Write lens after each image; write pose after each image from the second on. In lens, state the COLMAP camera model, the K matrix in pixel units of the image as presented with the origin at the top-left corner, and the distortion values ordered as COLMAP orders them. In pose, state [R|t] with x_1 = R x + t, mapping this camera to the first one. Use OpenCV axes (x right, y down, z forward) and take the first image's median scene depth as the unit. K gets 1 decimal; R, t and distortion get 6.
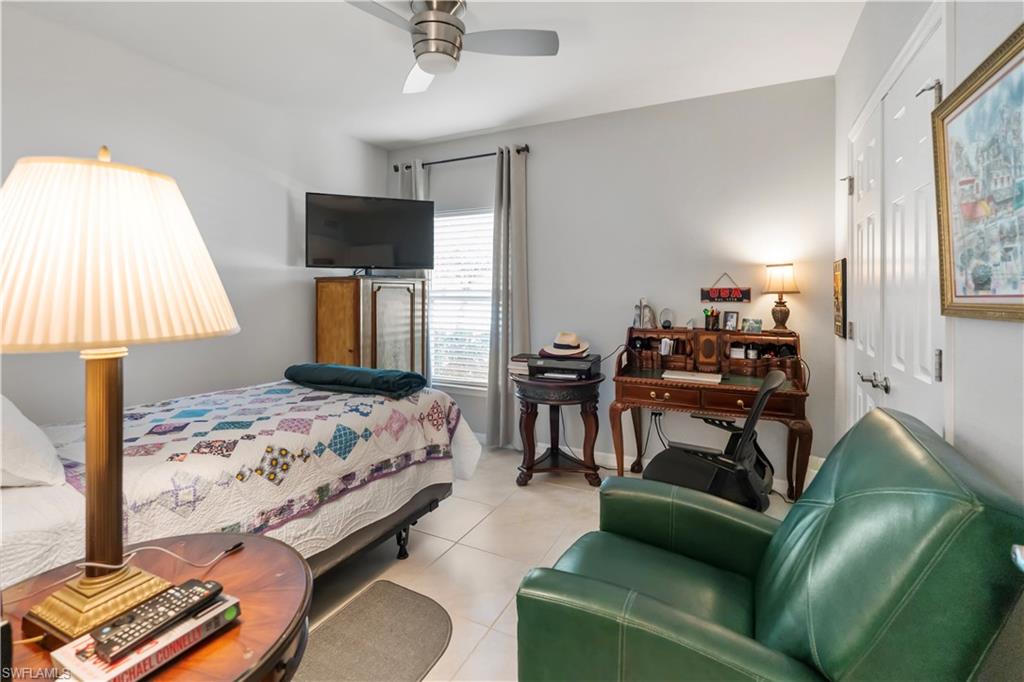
lens RADIAL K [[472.6, 0, 519.2], [0, 472.6, 295.7], [0, 0, 1]] dist [-0.002468, 0.000189]
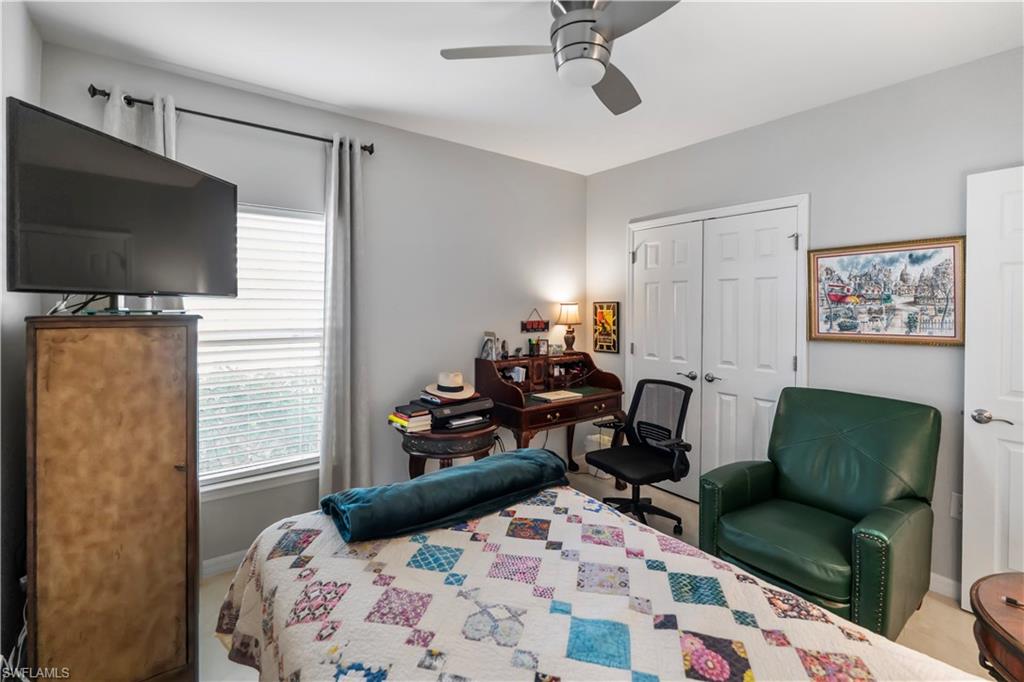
lens RADIAL K [[472.6, 0, 503.2], [0, 472.6, 311.3], [0, 0, 1]] dist [-0.002468, 0.000189]
pose [[0.439748, -0.009731, 0.898069, -0.711009], [0.005355, 0.999952, 0.008213, -0.051466], [-0.898105, 0.001198, 0.439779, 0.534086]]
